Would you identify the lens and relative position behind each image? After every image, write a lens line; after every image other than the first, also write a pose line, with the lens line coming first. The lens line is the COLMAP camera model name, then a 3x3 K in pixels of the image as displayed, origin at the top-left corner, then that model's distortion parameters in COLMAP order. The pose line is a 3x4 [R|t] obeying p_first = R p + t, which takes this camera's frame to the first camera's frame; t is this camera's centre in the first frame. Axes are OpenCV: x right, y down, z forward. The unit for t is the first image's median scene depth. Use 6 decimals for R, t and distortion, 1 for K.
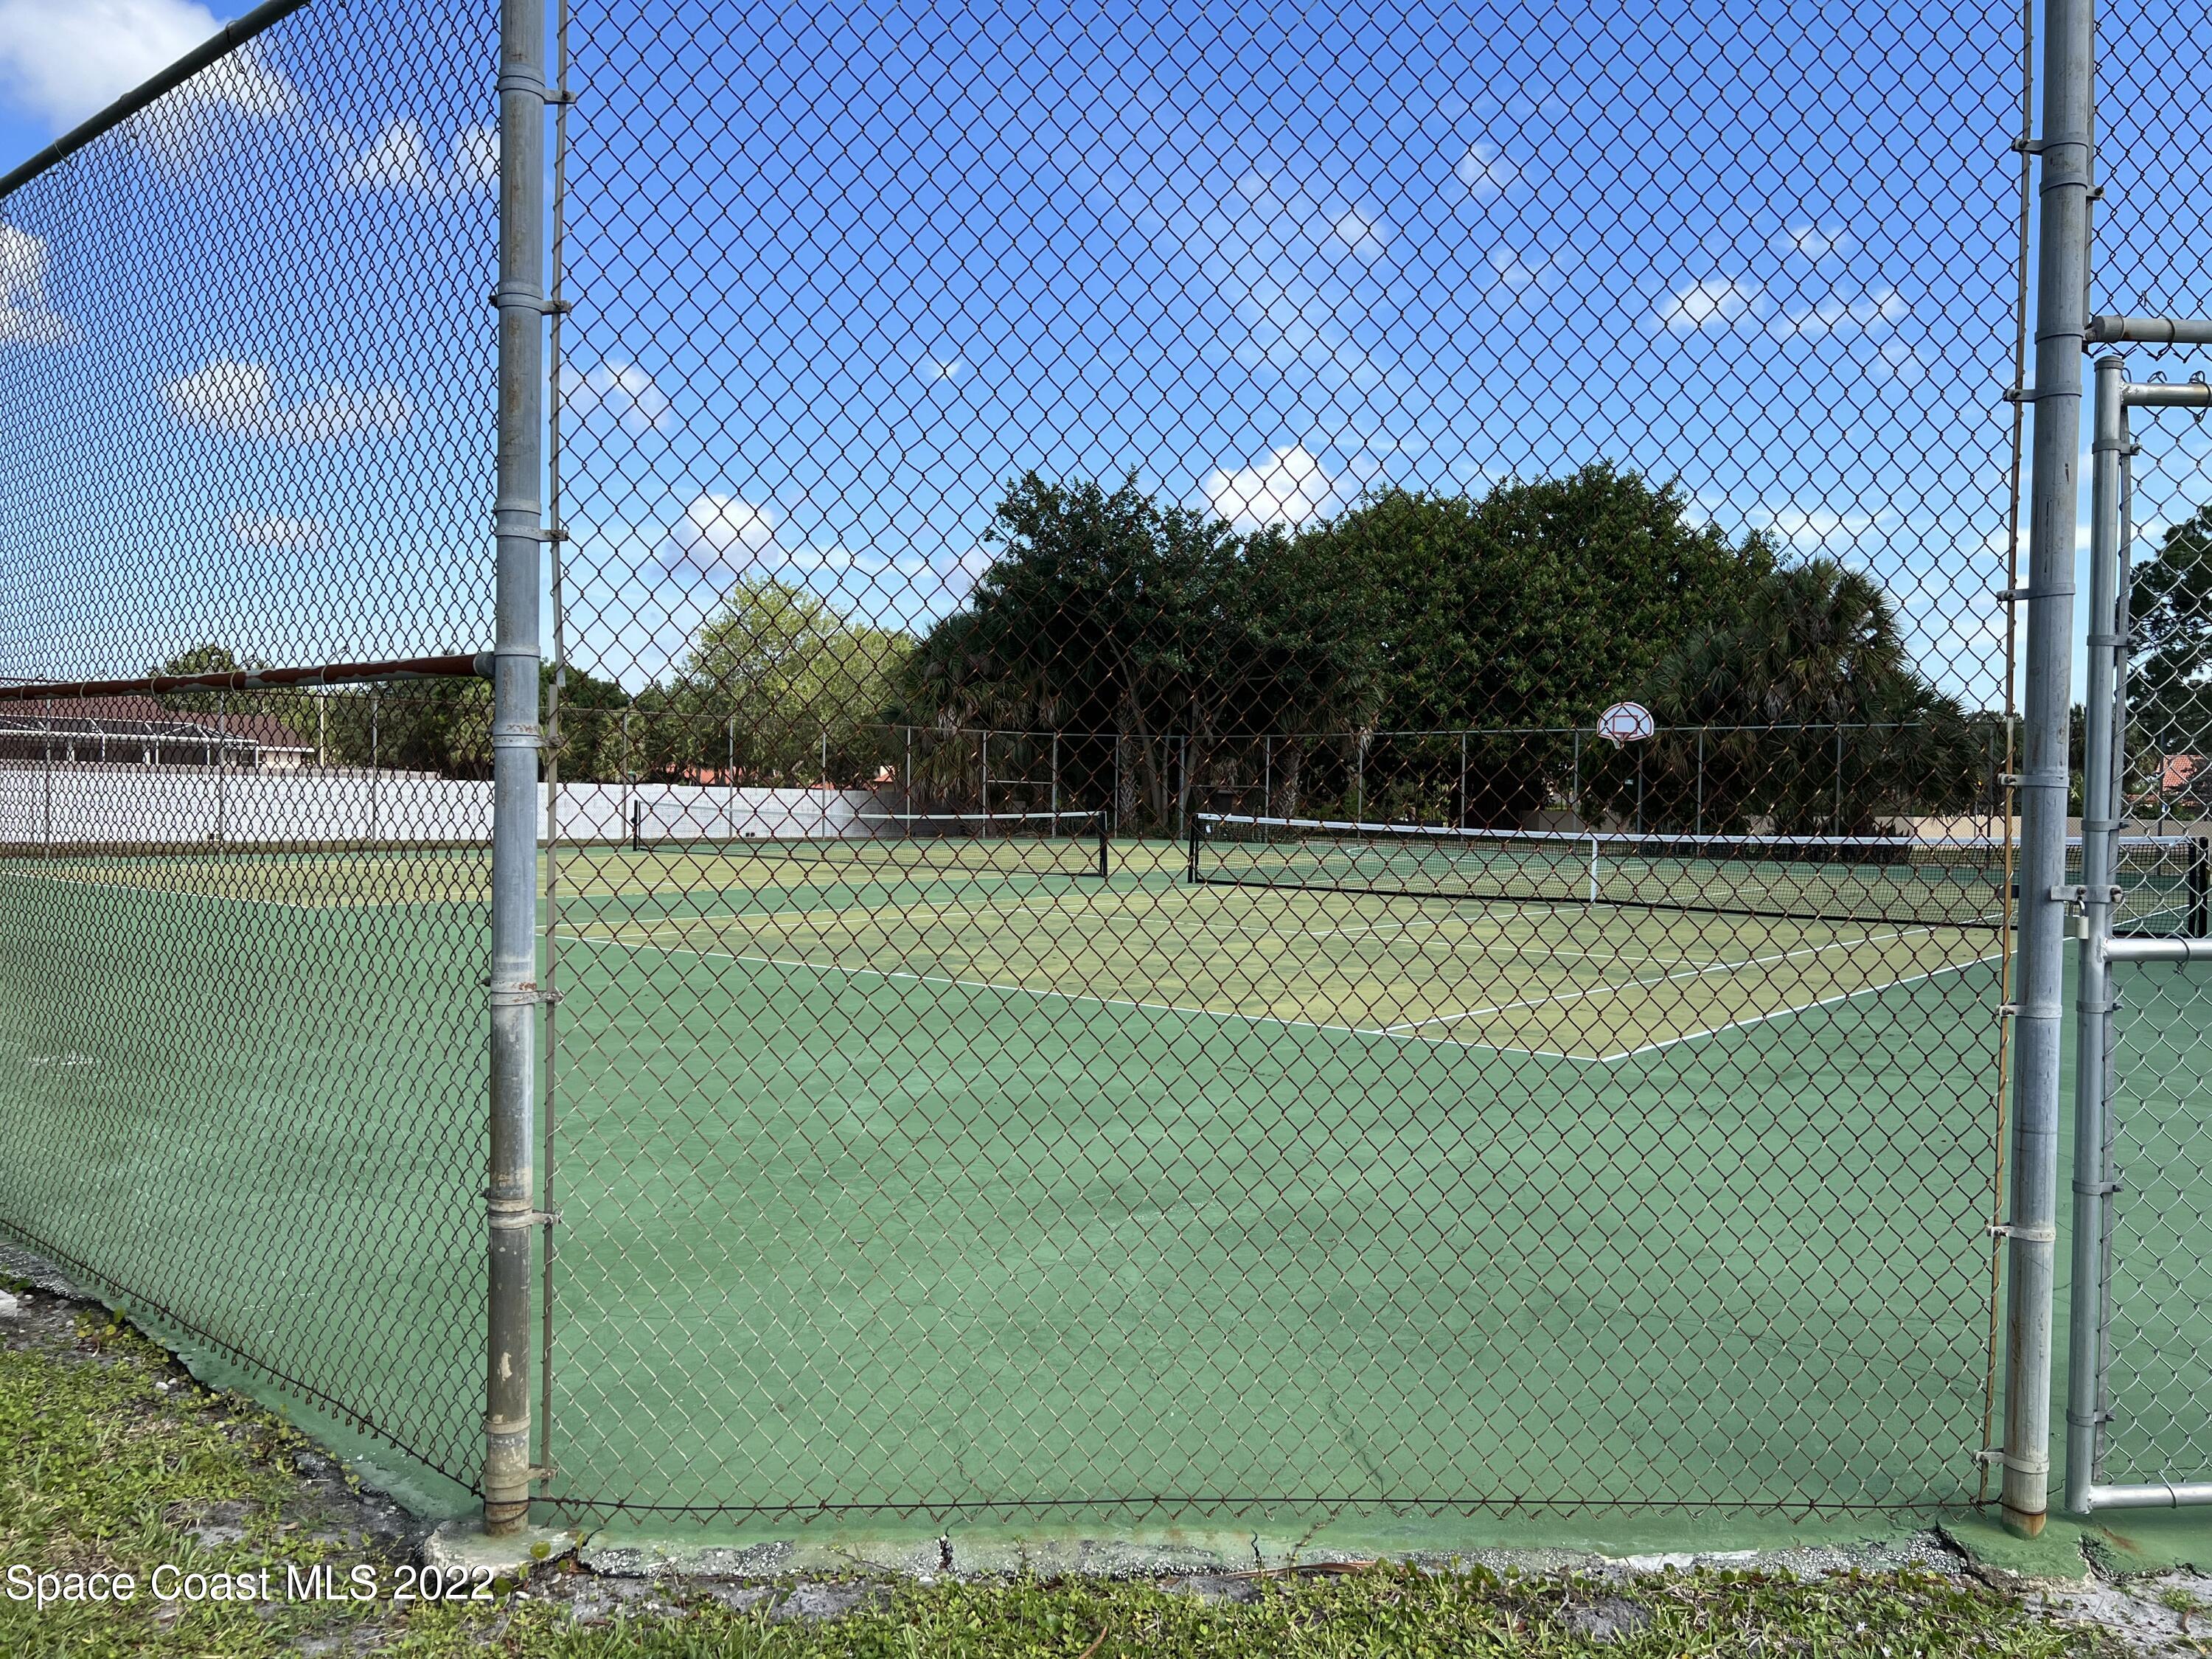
lens RADIAL K [[1700.3, 0, 1108.0], [0, 1700.3, 790.1], [0, 0, 1]] dist [0.002131, 0.003748]
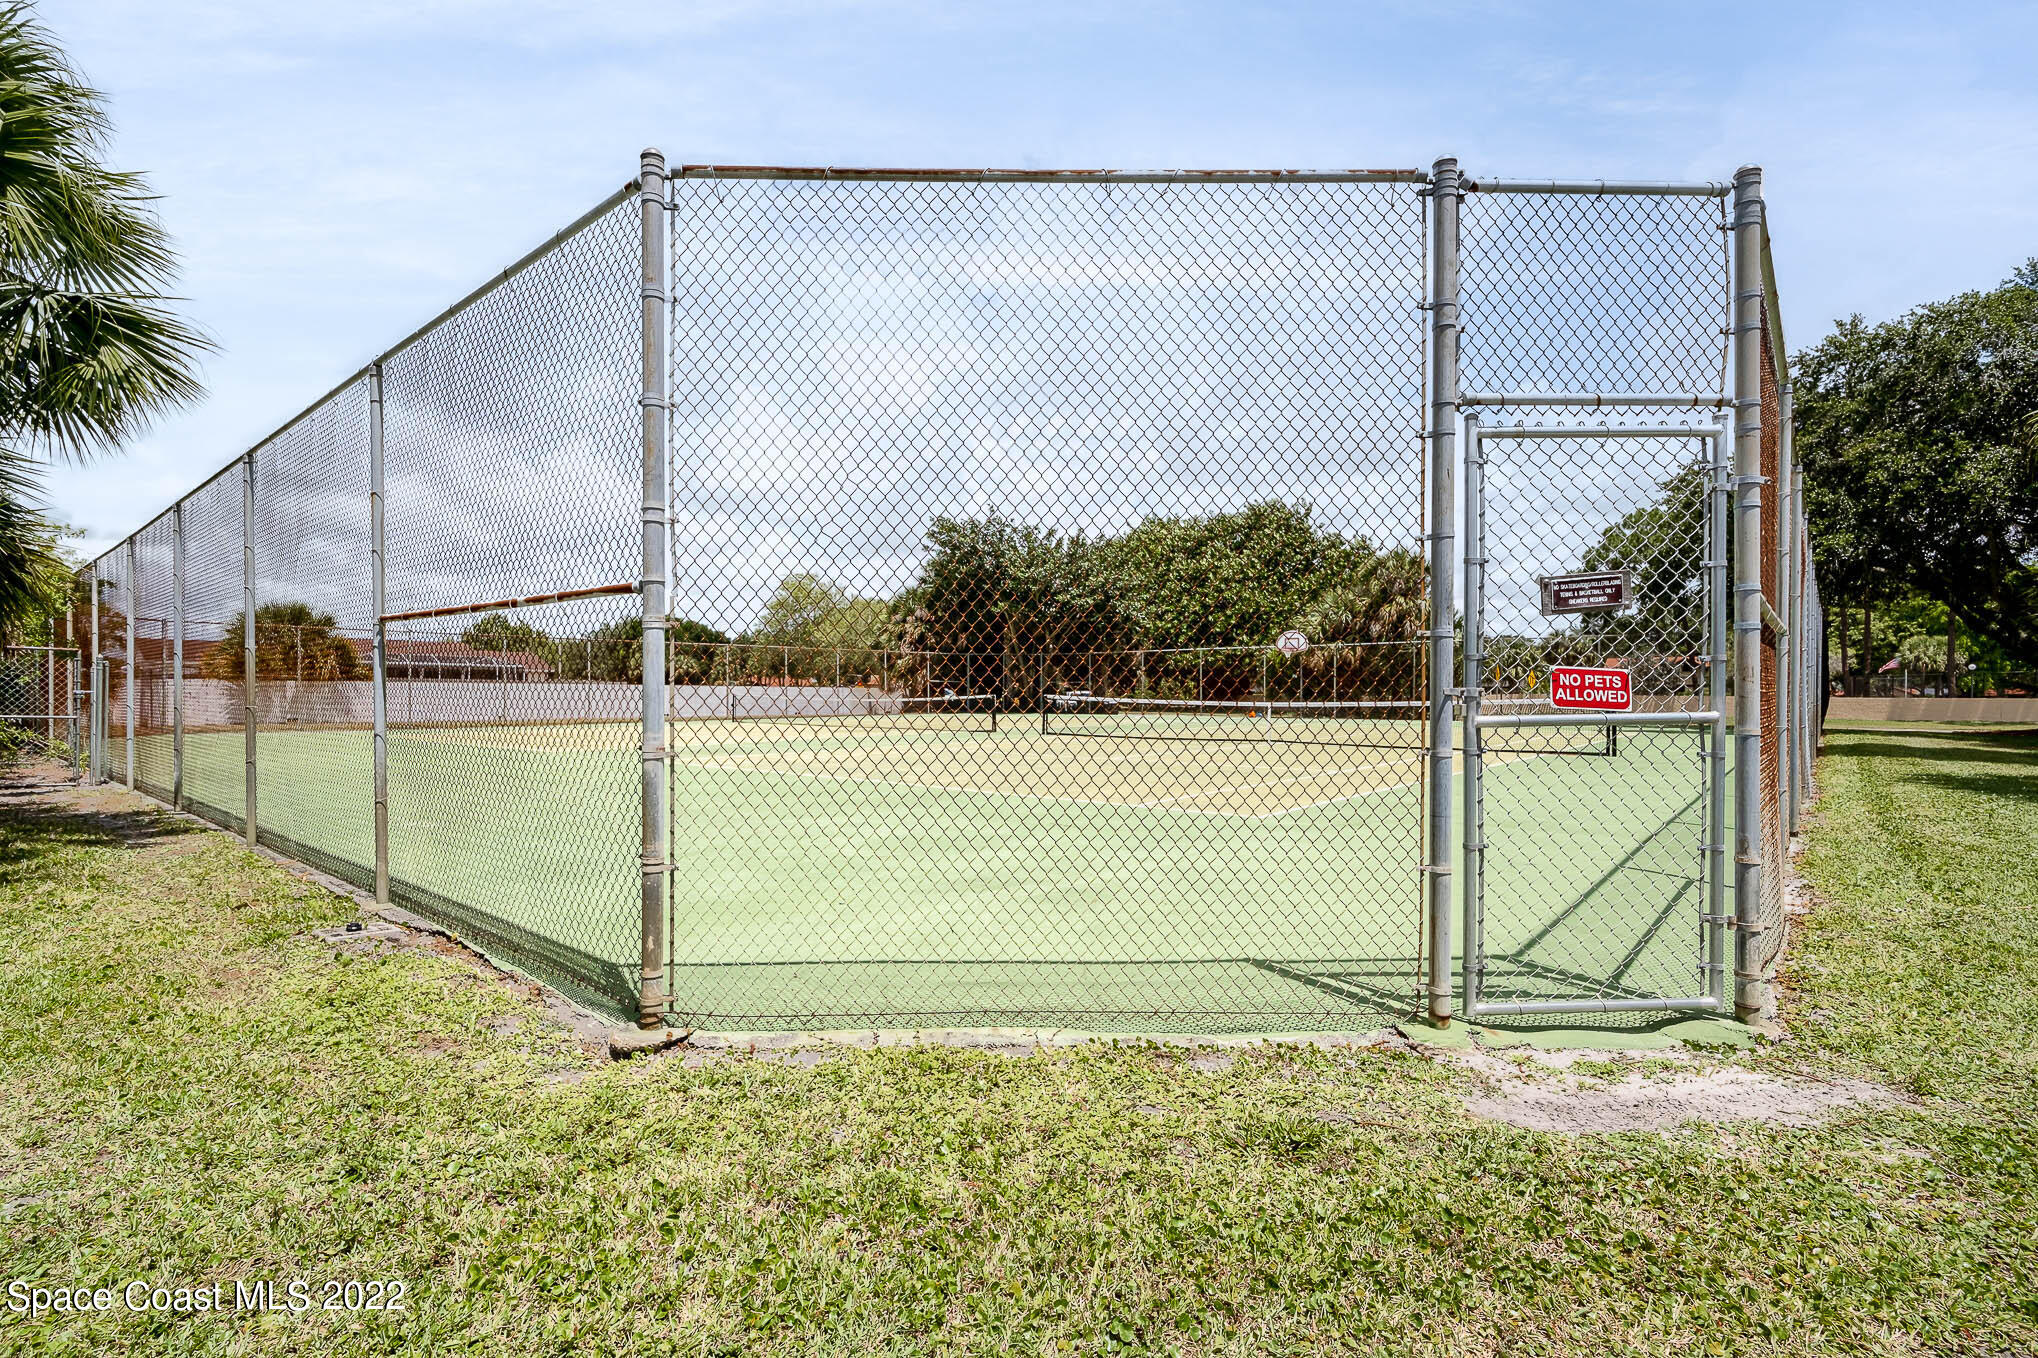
lens RADIAL K [[969.5, 0, 983.6], [0, 969.5, 677.9], [0, 0, 1]] dist [0.010707, -0.000258]
pose [[0.999629, -0.015655, -0.022275, 0.056084], [0.015296, 0.999752, -0.016195, 0.054615], [0.022523, 0.015849, 0.999621, -0.109693]]
